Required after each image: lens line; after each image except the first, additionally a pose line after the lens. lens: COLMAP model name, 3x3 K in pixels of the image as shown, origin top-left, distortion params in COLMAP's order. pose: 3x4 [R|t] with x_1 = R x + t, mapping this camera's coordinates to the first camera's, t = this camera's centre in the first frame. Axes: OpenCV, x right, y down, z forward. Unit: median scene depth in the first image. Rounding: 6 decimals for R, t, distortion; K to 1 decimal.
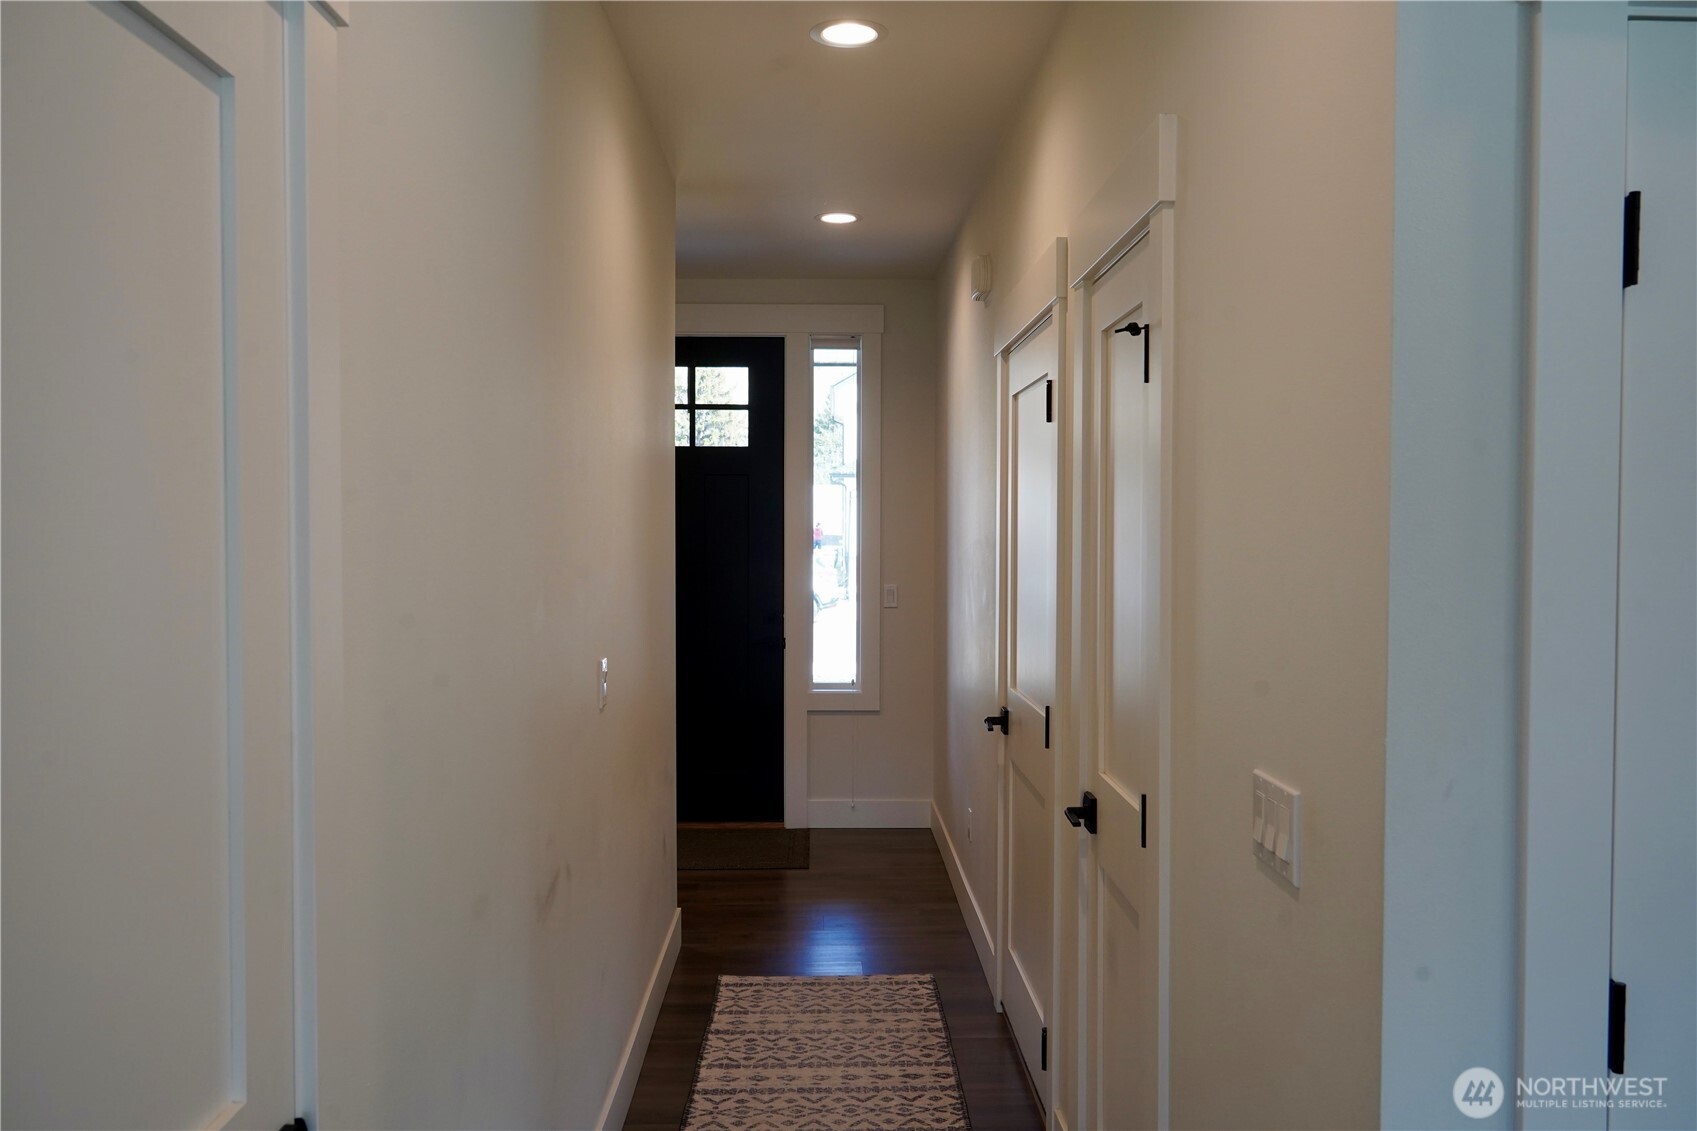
lens RADIAL K [[1368.4, 0, 848.0], [0, 1368.4, 564.0], [0, 0, 1]] dist [-0.014109, 0.020156]
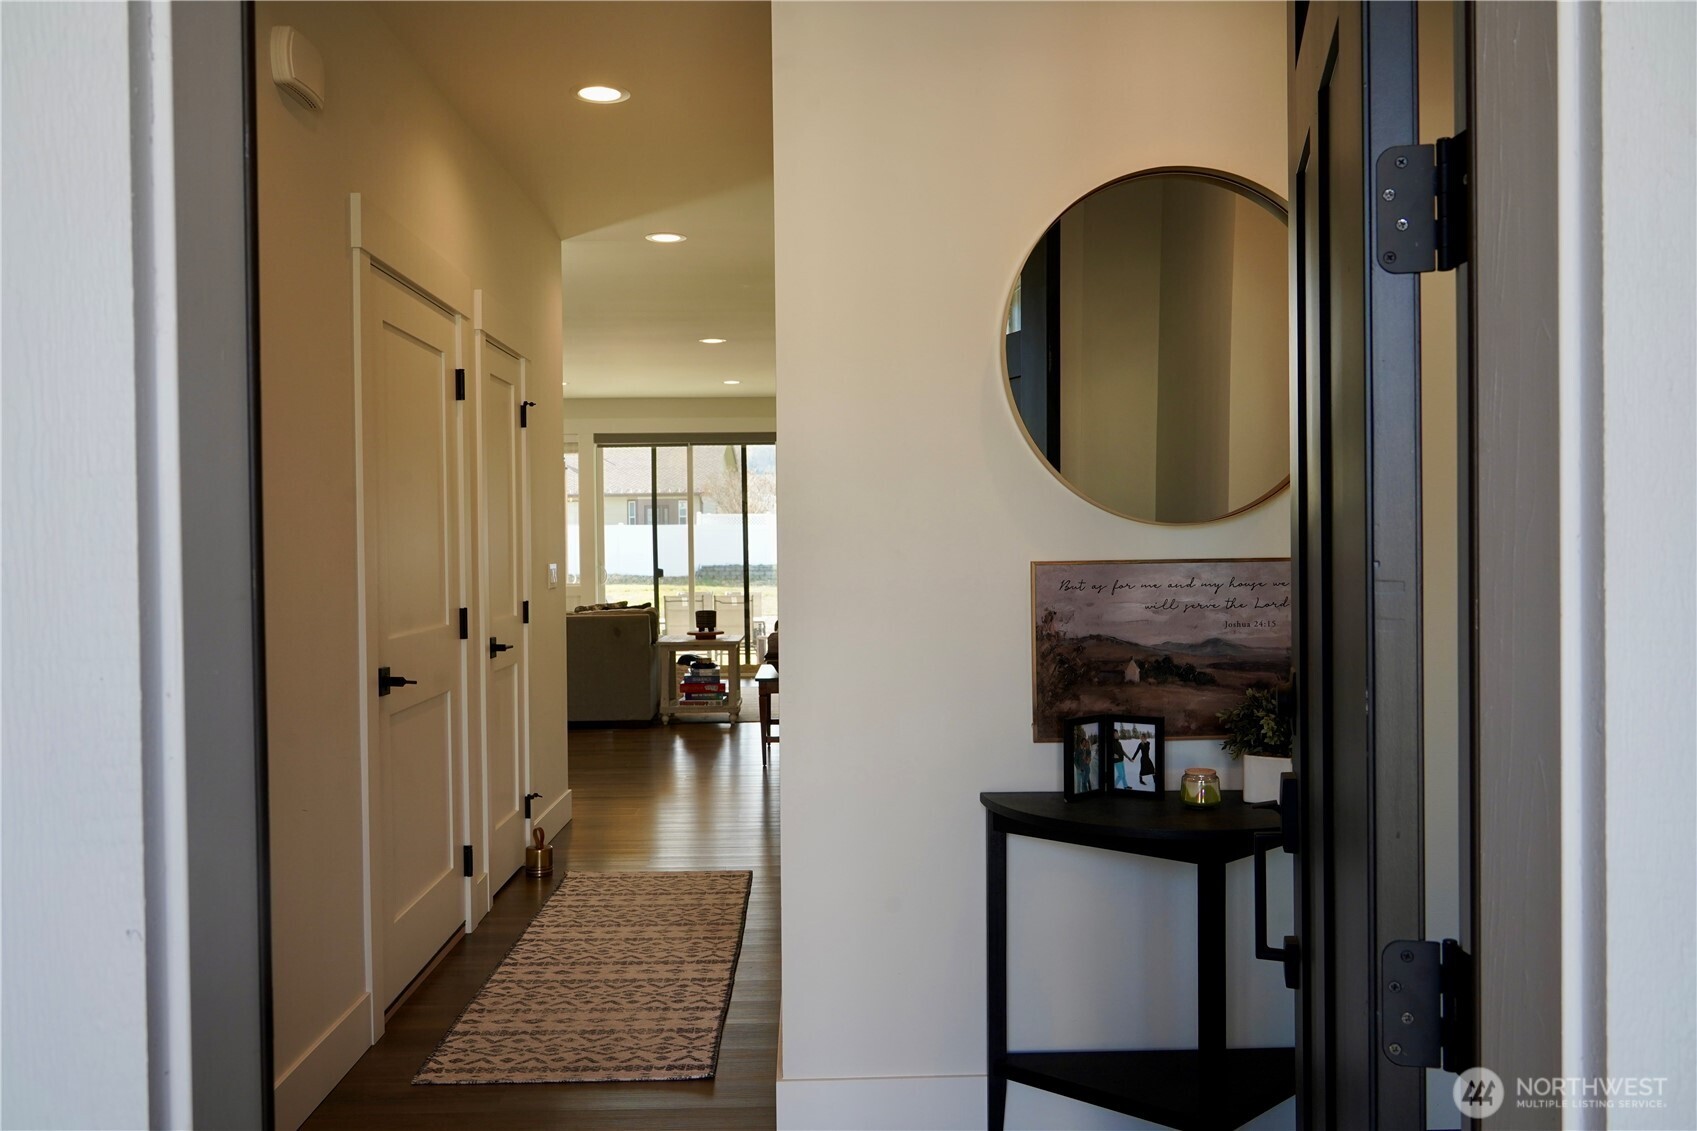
lens RADIAL K [[1368.4, 0, 856.3], [0, 1368.4, 568.0], [0, 0, 1]] dist [-0.014109, 0.020156]
pose [[-0.999872, 0.008893, -0.013281, -0.190860], [0.008264, 0.998877, 0.046663, 0.002734], [0.013681, 0.046547, -0.998822, 1.998158]]
